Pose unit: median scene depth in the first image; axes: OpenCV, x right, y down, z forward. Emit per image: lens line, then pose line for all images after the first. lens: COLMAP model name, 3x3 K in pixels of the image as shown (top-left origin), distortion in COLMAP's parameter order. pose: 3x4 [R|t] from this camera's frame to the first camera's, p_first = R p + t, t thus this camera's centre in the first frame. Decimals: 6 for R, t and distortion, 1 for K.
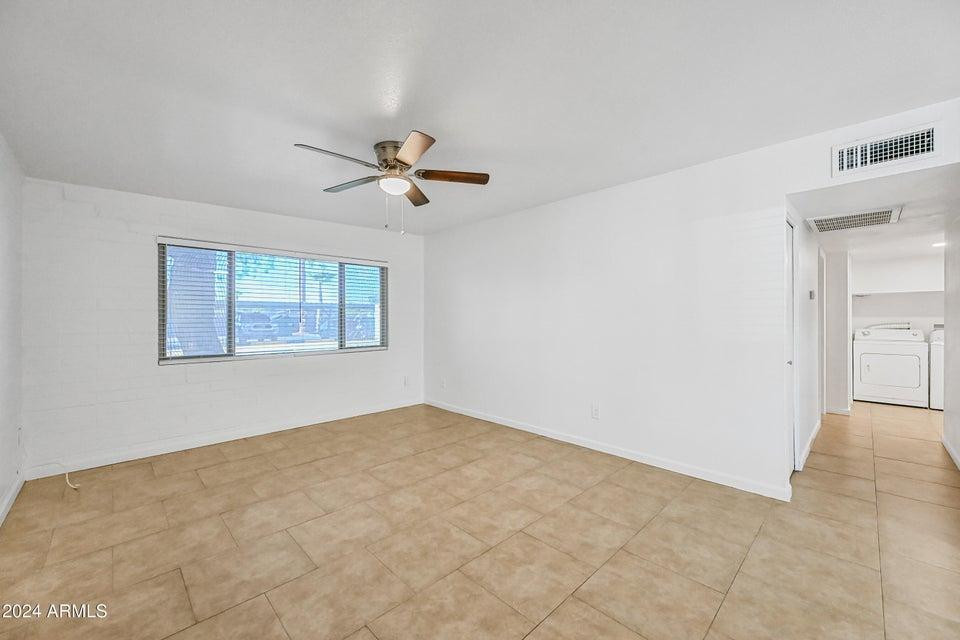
lens RADIAL K [[379.1, 0, 482.3], [0, 379.1, 317.7], [0, 0, 1]] dist [0.000849, -0.000144]
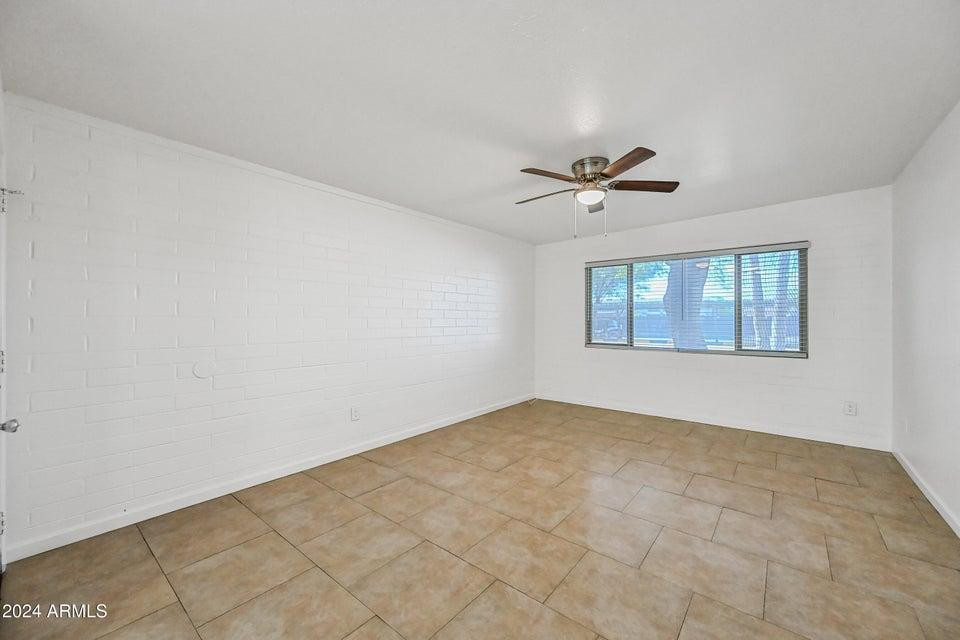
lens RADIAL K [[379.1, 0, 482.3], [0, 379.1, 317.7], [0, 0, 1]] dist [0.000849, -0.000144]
pose [[0.105403, -0.002817, -0.994426, 0.675428], [0.001169, 0.999996, -0.002709, 0.008991], [0.994429, -0.000877, 0.105406, 0.453879]]
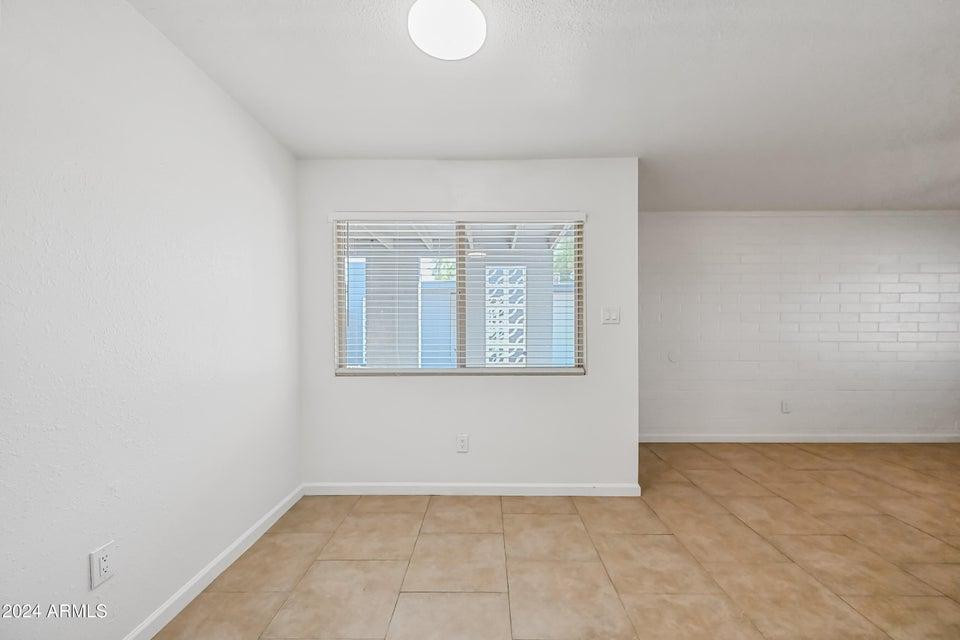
lens RADIAL K [[382.9, 0, 482.8], [0, 382.9, 332.0], [0, 0, 1]] dist [-0.000329, -0.000249]
pose [[-0.712025, 0.014484, -0.702004, 1.112898], [0.004020, 0.999855, 0.016553, 0.012842], [0.702142, 0.008964, -0.711980, 0.398393]]
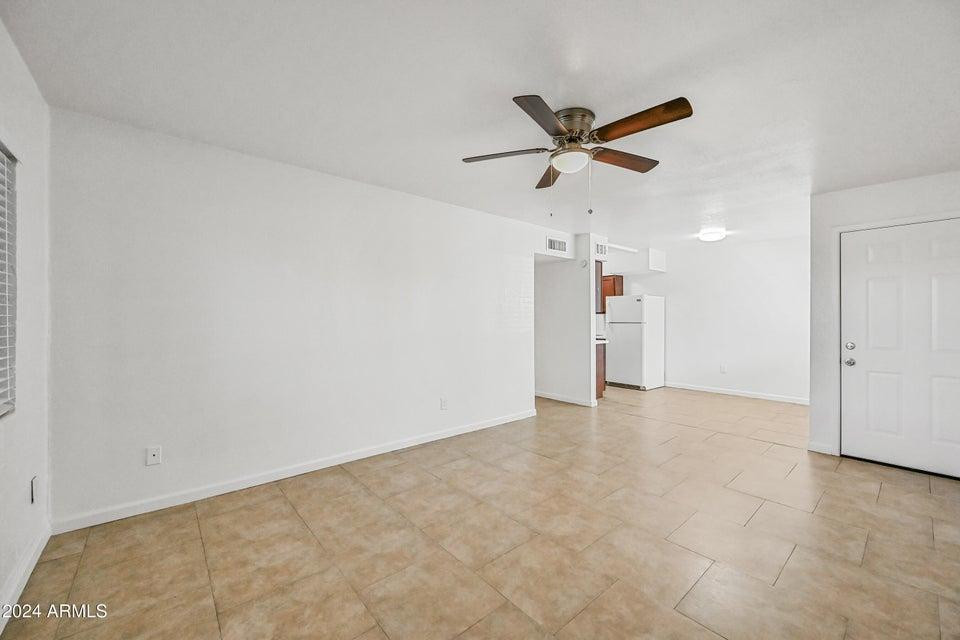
lens RADIAL K [[379.1, 0, 482.3], [0, 379.1, 317.7], [0, 0, 1]] dist [0.000849, -0.000144]
pose [[0.068258, 0.003662, 0.997661, -0.876575], [0.000450, 0.999993, -0.003701, 0.006802], [-0.997668, 0.000702, 0.068255, 0.911732]]
